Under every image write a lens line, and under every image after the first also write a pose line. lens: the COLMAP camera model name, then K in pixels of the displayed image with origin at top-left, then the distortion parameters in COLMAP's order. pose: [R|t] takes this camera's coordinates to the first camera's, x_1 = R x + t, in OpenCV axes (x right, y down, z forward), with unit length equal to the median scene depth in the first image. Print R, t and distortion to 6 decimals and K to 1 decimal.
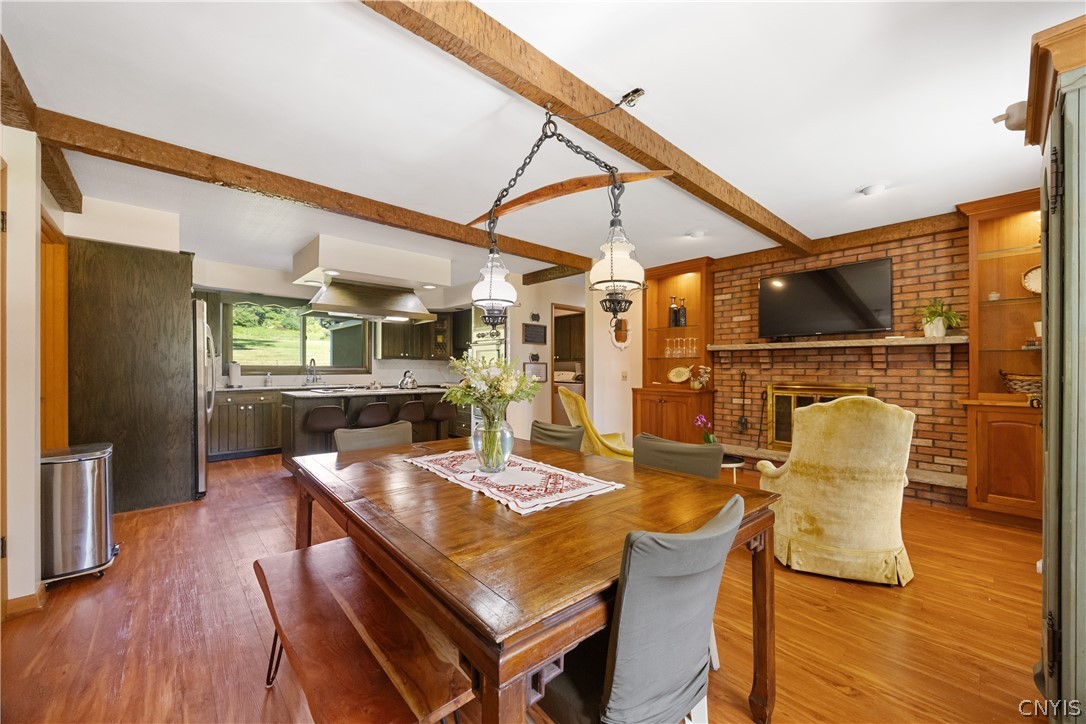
lens RADIAL K [[412.7, 0, 549.7], [0, 412.7, 368.6], [0, 0, 1]] dist [-0.000921, -0.000667]
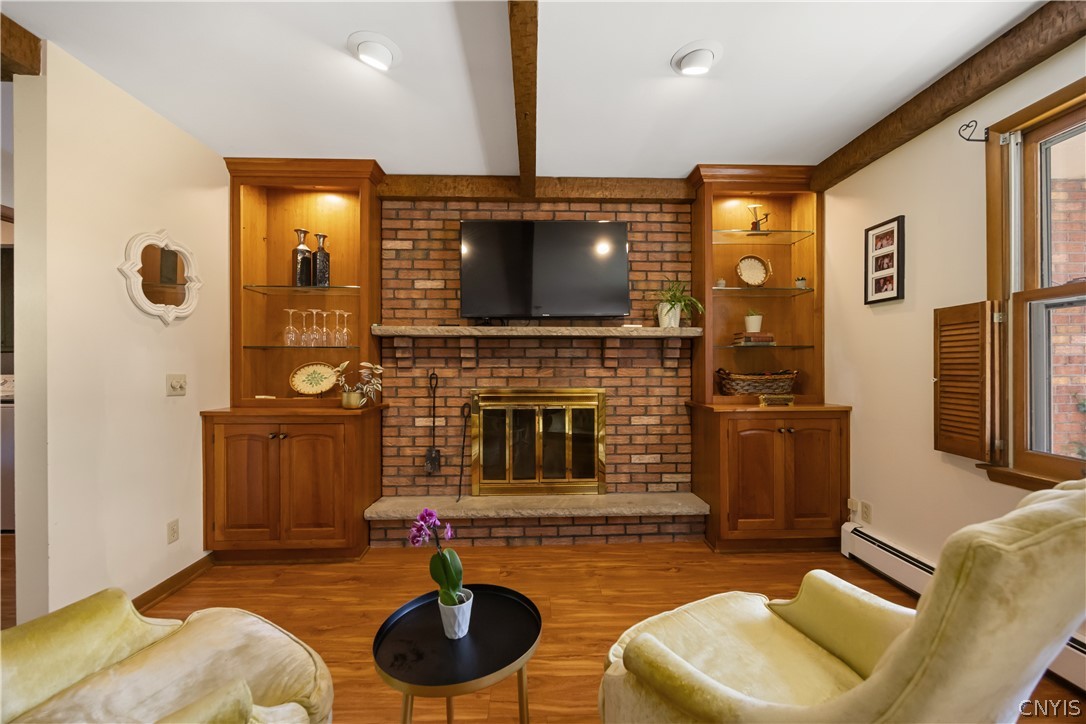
lens RADIAL K [[412.7, 0, 540.6], [0, 412.7, 367.3], [0, 0, 1]] dist [-0.000921, -0.000667]
pose [[0.659502, -0.003116, 0.751696, 0.128198], [0.001996, 0.999995, 0.002394, -0.001771], [-0.751700, -0.000078, 0.659505, 0.518669]]
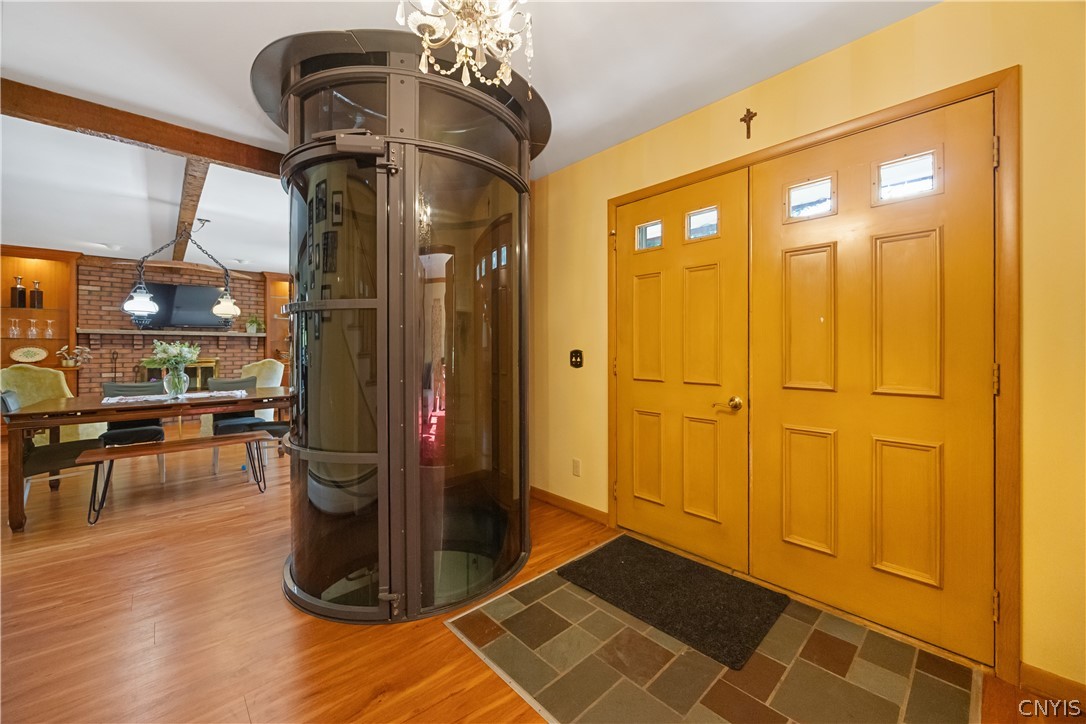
lens RADIAL K [[412.7, 0, 540.6], [0, 412.7, 348.1], [0, 0, 1]] dist [-0.000921, -0.000667]
pose [[0.002004, -0.001192, 0.999997, -0.837276], [-0.001234, 0.999999, 0.001194, -0.005654], [-0.999997, -0.001237, 0.002003, -0.320347]]
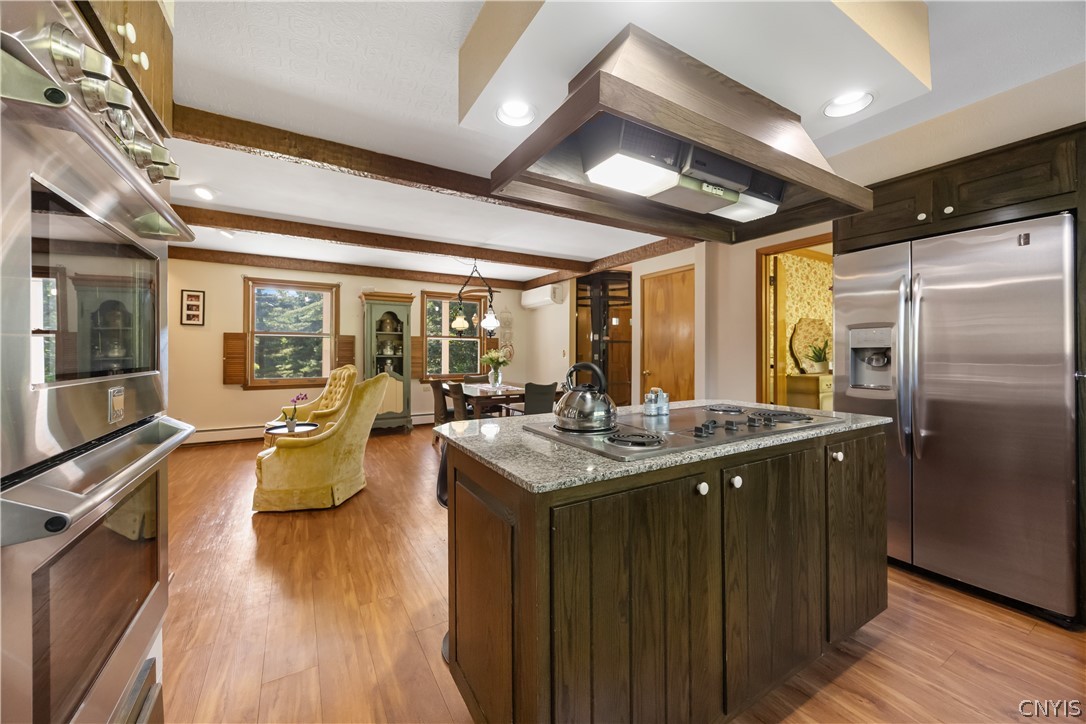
lens RADIAL K [[412.7, 0, 543.4], [0, 412.7, 354.4], [0, 0, 1]] dist [-0.000921, -0.000667]
pose [[-0.979832, -0.002627, 0.199807, -0.465525], [-0.002656, 0.999996, 0.000127, -0.001400], [-0.199807, -0.000406, -0.979835, 1.583032]]
